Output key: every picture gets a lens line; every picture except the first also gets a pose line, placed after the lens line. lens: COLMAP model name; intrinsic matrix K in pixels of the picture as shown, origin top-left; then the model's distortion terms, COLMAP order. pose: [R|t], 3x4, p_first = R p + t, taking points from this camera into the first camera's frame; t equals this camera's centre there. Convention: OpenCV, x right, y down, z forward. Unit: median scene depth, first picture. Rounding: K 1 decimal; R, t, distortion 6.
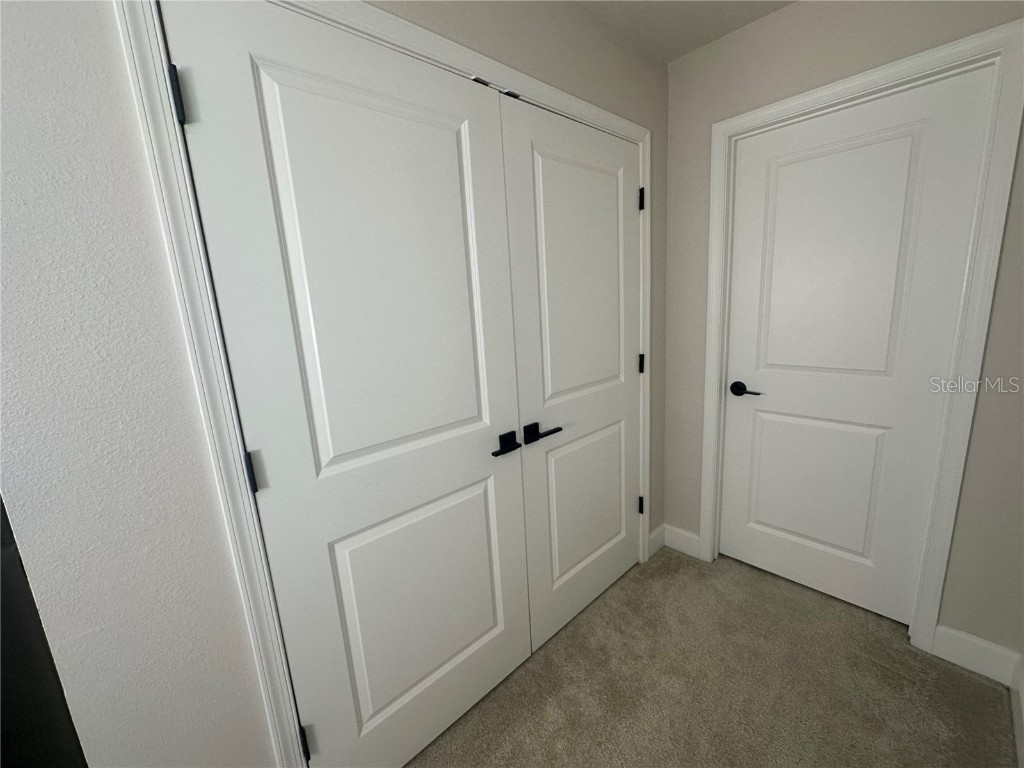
lens RADIAL K [[410.1, 0, 513.2], [0, 410.1, 382.1], [0, 0, 1]] dist [-0.002469, -0.000062]
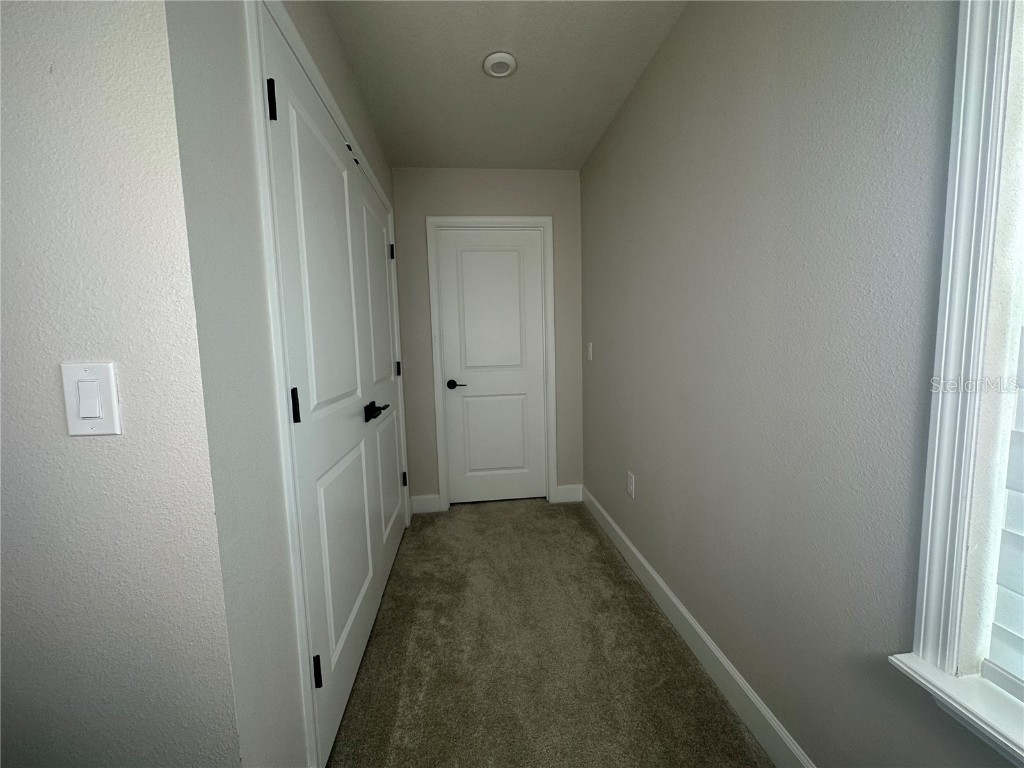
lens RADIAL K [[410.1, 0, 507.0], [0, 410.1, 384.0], [0, 0, 1]] dist [-0.002469, -0.000062]
pose [[0.606097, -0.037650, 0.794499, -0.627412], [0.152087, 0.985935, -0.069300, 0.174834], [-0.780715, 0.162836, 0.603298, -0.101475]]
